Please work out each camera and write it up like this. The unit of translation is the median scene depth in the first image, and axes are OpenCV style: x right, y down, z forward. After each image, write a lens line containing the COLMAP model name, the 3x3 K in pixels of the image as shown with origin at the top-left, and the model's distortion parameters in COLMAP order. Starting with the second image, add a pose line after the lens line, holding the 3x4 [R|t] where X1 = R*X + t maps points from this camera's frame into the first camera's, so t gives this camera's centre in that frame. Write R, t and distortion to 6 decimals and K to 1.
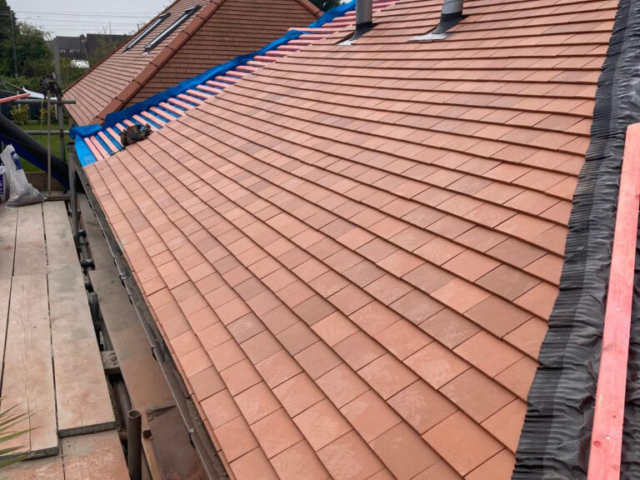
lens RADIAL K [[706.2, 0, 320.0], [0, 706.2, 240.0], [0, 0, 1]] dist [0.097357, -0.377809]
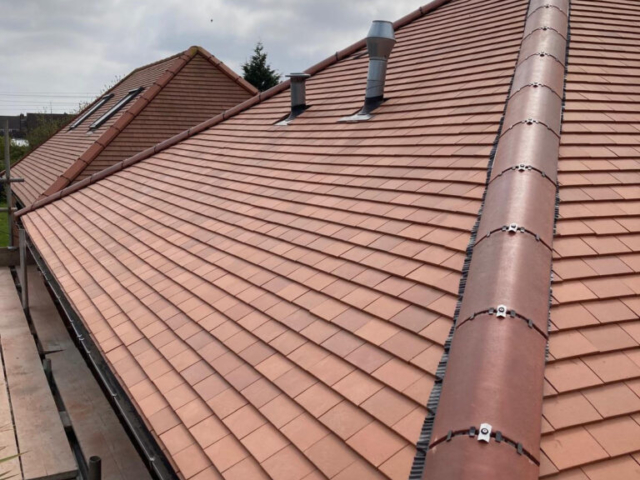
lens RADIAL K [[703.7, 0, 320.0], [0, 703.7, 240.0], [0, 0, 1]] dist [0.117666, -0.366374]
pose [[0.996543, -0.027135, 0.078522, 0.005926], [0.034913, 0.994432, -0.099430, 0.023526], [-0.075387, 0.101828, 0.991941, -0.122572]]
